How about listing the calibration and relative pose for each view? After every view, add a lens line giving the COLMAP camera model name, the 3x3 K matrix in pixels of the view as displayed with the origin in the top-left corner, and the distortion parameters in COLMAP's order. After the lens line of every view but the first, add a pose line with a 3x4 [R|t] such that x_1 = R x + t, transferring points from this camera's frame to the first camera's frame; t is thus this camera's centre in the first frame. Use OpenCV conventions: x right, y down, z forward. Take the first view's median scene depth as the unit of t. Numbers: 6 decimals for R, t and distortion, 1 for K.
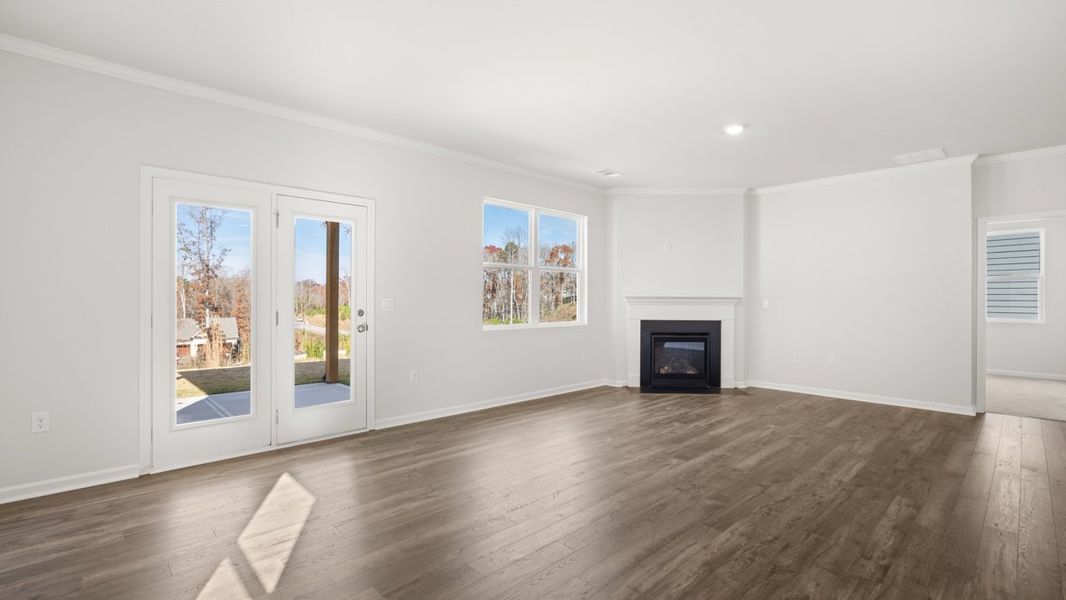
lens RADIAL K [[463.6, 0, 533.0], [0, 463.6, 300.0], [0, 0, 1]] dist [-0.009800, -0.000128]
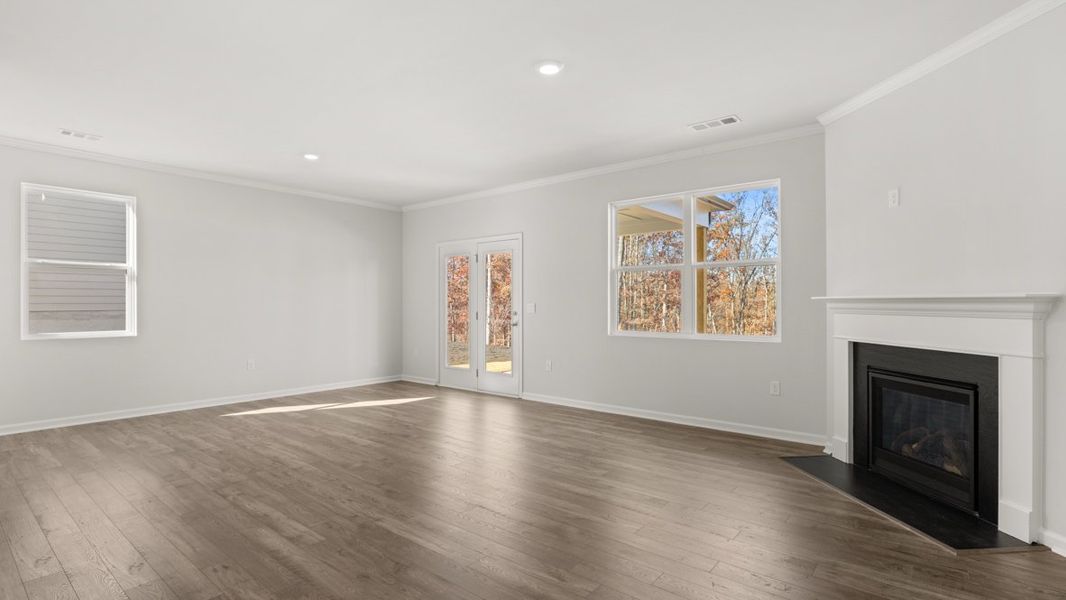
lens RADIAL K [[503.9, 0, 533.0], [0, 503.9, 300.0], [0, 0, 1]] dist [-0.008905, 0.000682]
pose [[0.138525, -0.010118, -0.990307, 0.961267], [-0.001133, 0.999946, -0.010374, 0.000961], [0.990358, 0.002559, 0.138506, 0.683992]]
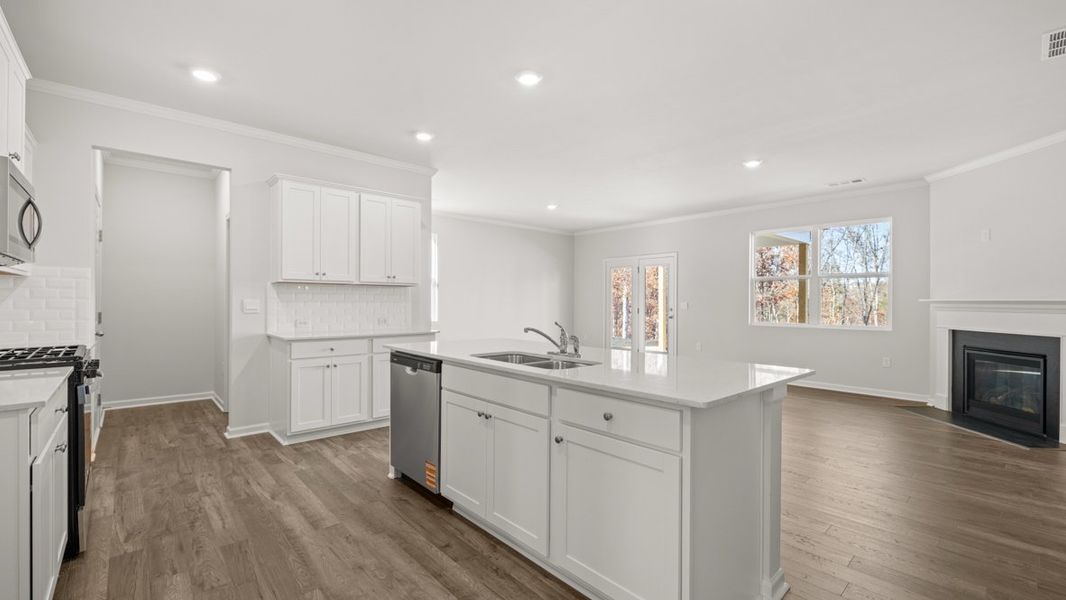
lens RADIAL K [[445.7, 0, 528.1], [0, 445.7, 300.9], [0, 0, 1]] dist [-0.000756, -0.000660]
pose [[-0.018130, -0.005810, -0.999819, 1.292430], [-0.009184, 0.999942, -0.005644, 0.004698], [0.999793, 0.009080, -0.018183, 0.335557]]
